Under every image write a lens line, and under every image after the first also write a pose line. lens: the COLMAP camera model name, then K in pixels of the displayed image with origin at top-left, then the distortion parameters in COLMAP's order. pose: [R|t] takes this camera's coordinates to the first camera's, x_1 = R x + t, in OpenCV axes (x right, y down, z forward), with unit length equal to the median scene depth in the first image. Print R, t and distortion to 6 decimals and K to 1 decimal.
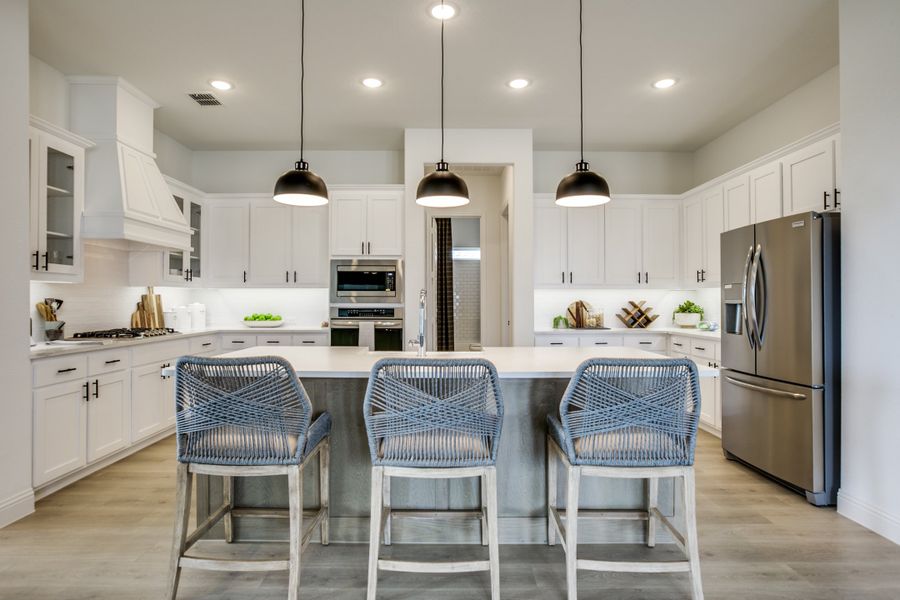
lens RADIAL K [[476.4, 0, 450.0], [0, 476.4, 300.0], [0, 0, 1]] dist [0.004449, 0.000238]
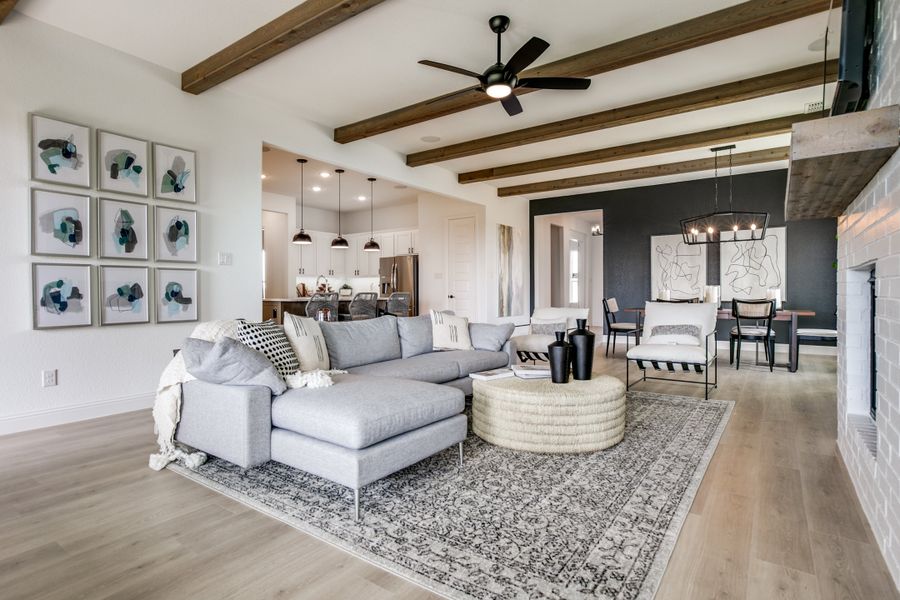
lens RADIAL K [[457.2, 0, 450.0], [0, 457.2, 300.0], [0, 0, 1]] dist [-0.000503, -0.000212]
pose [[0.583566, -0.015016, 0.811927, -1.012070], [-0.001811, 0.999802, 0.019792, 0.036931], [-0.812064, -0.013020, 0.583423, -0.649969]]
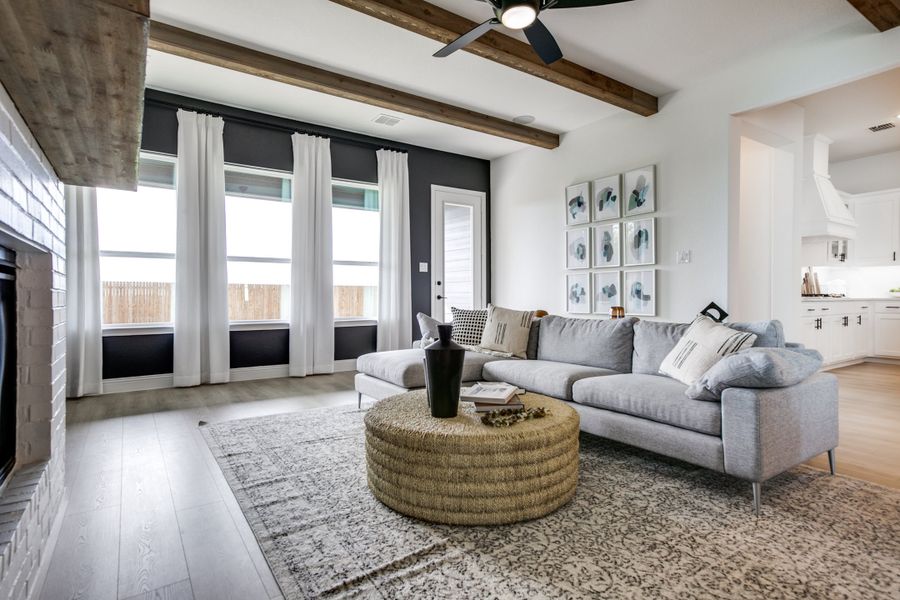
lens RADIAL K [[466.8, 0, 448.3], [0, 466.8, 291.3], [0, 0, 1]] dist [0.045931, -0.000059]
pose [[0.561956, -0.005739, -0.827147, -0.043745], [0.003473, 0.999983, -0.004579, 0.044833], [0.827160, -0.000300, 0.561967, -0.671988]]
